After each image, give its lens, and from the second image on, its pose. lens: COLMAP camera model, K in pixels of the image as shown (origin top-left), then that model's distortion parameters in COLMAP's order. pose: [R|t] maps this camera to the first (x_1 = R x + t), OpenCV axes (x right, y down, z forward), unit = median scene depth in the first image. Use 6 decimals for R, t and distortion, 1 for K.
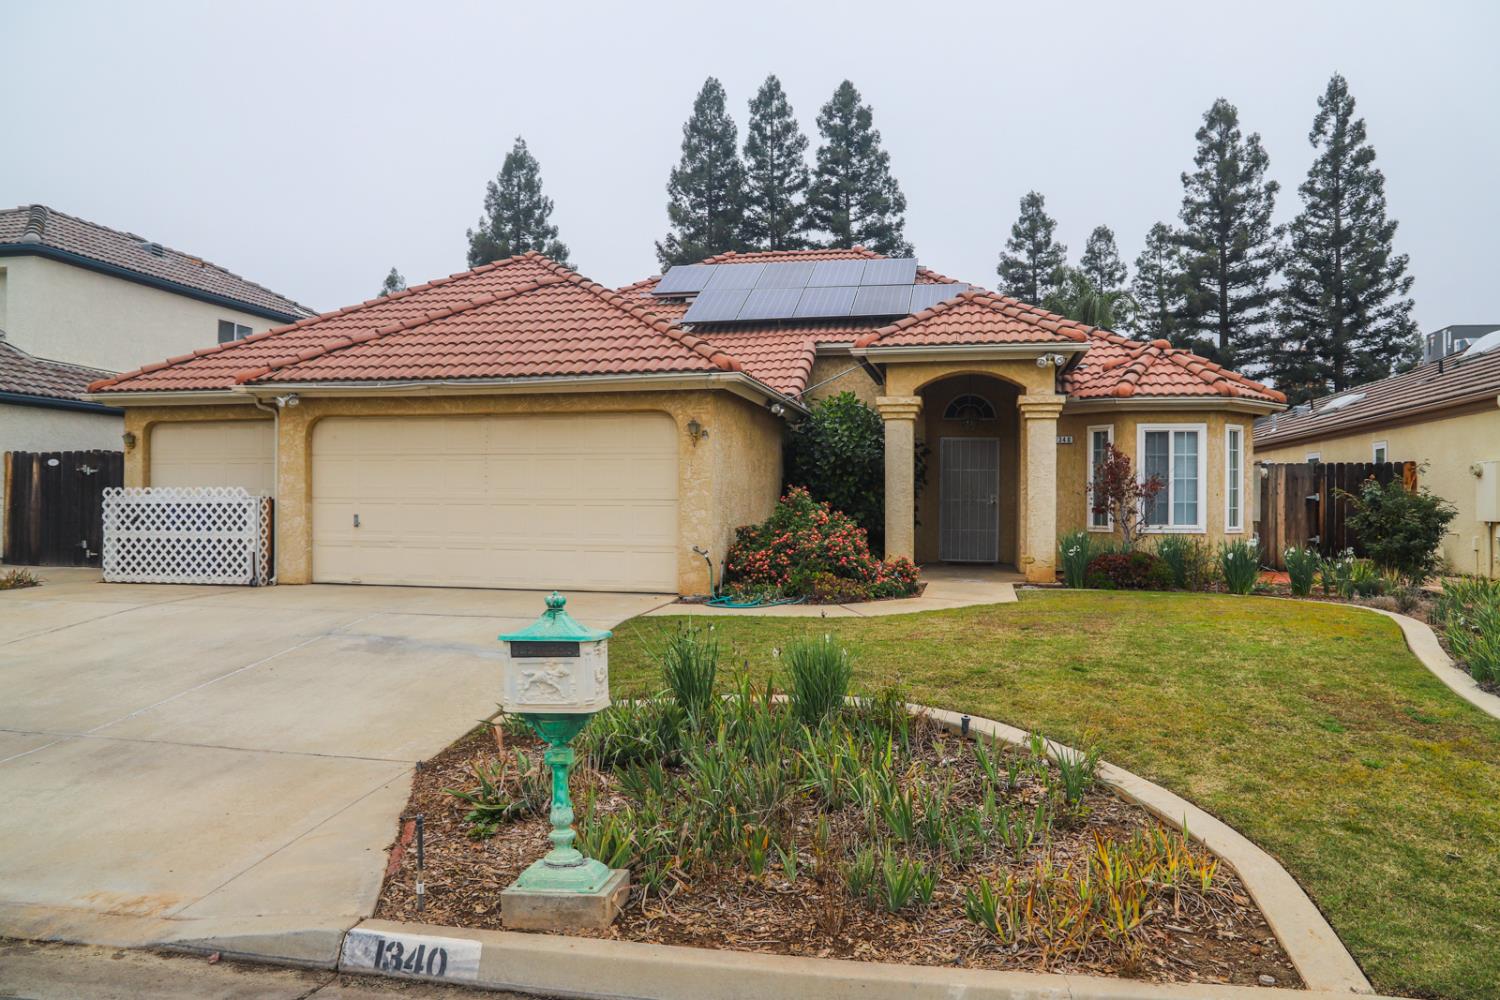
lens RADIAL K [[1070.9, 0, 755.1], [0, 1070.9, 502.4], [0, 0, 1]] dist [-0.089144, 0.047806]
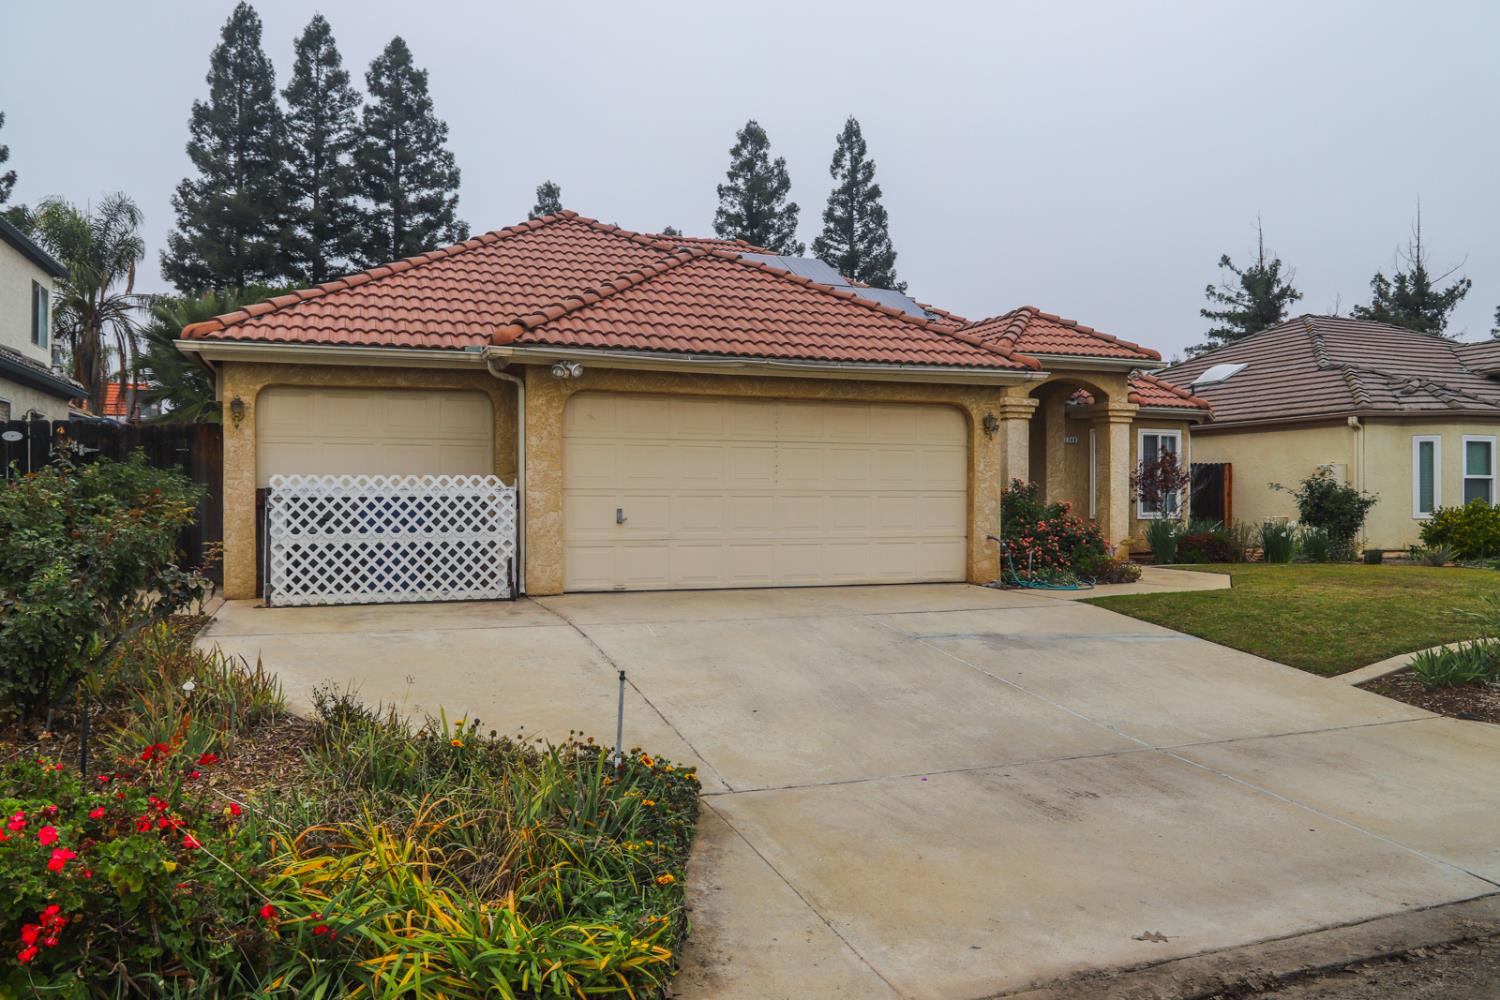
lens RADIAL K [[1070.9, 0, 796.7], [0, 1070.9, 527.5], [0, 0, 1]] dist [-0.089144, 0.047806]
pose [[0.851509, -0.017926, 0.524034, -0.108199], [0.000828, 0.999460, 0.032843, -0.000235], [-0.524340, -0.027532, 0.851064, 0.030235]]
